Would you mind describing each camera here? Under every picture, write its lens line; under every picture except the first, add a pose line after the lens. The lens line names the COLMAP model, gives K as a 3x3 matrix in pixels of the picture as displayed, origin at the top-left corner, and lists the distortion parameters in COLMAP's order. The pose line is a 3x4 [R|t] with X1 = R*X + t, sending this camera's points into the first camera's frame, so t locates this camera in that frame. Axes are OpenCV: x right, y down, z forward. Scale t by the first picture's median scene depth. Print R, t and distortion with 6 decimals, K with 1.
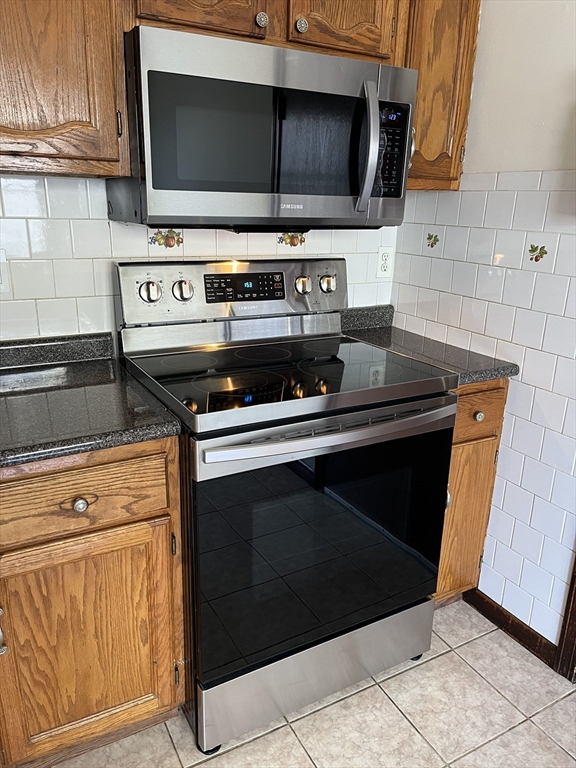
lens RADIAL K [[583.6, 0, 289.8], [0, 583.6, 389.5], [0, 0, 1]] dist [0.068707, -0.088278]
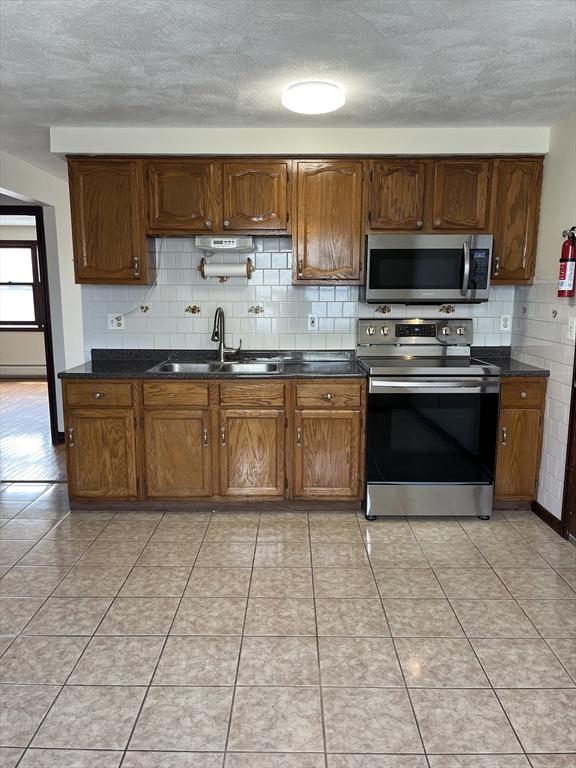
lens RADIAL K [[583.6, 0, 287.6], [0, 583.6, 391.2], [0, 0, 1]] dist [0.068707, -0.088278]
pose [[0.872670, 0.059326, -0.484693, 0.629592], [-0.129152, 0.985287, -0.111935, 0.382721], [0.470921, 0.160281, 0.867492, -1.167088]]
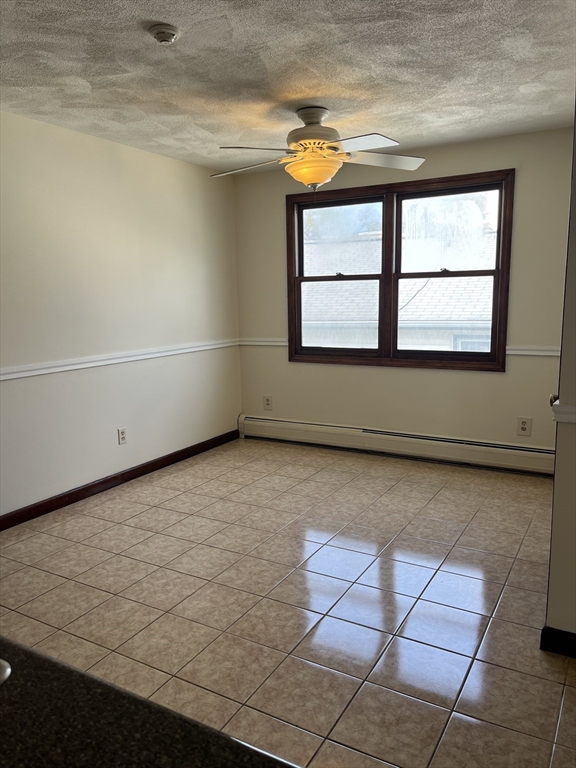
lens RADIAL K [[583.6, 0, 283.6], [0, 583.6, 380.5], [0, 0, 1]] dist [0.068707, -0.088278]
pose [[-0.517540, -0.142921, 0.843639, -1.314681], [0.264181, 0.911094, 0.316413, -0.141263], [-0.813856, 0.386629, -0.433770, 0.386343]]
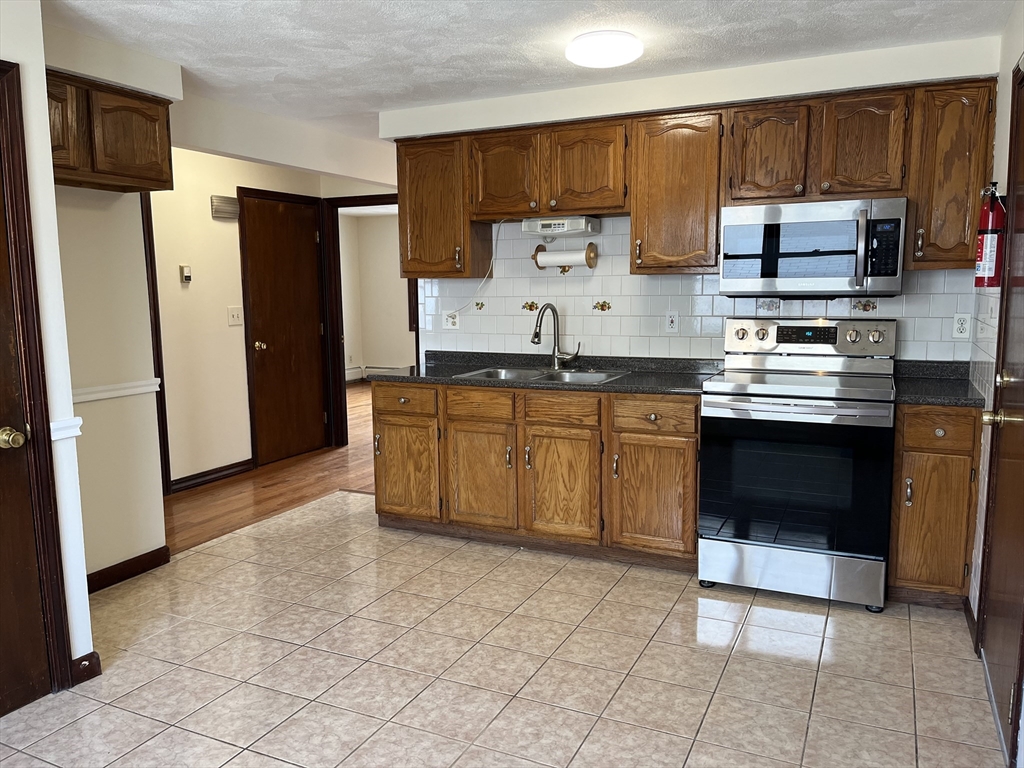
lens RADIAL K [[778.2, 0, 510.1], [0, 778.2, 389.0], [0, 0, 1]] dist [0.068707, -0.088278]
pose [[0.583367, 0.077756, -0.808478, 1.263772], [-0.223375, 0.972382, -0.067659, 0.305870], [0.780889, 0.220064, 0.584624, -0.868115]]
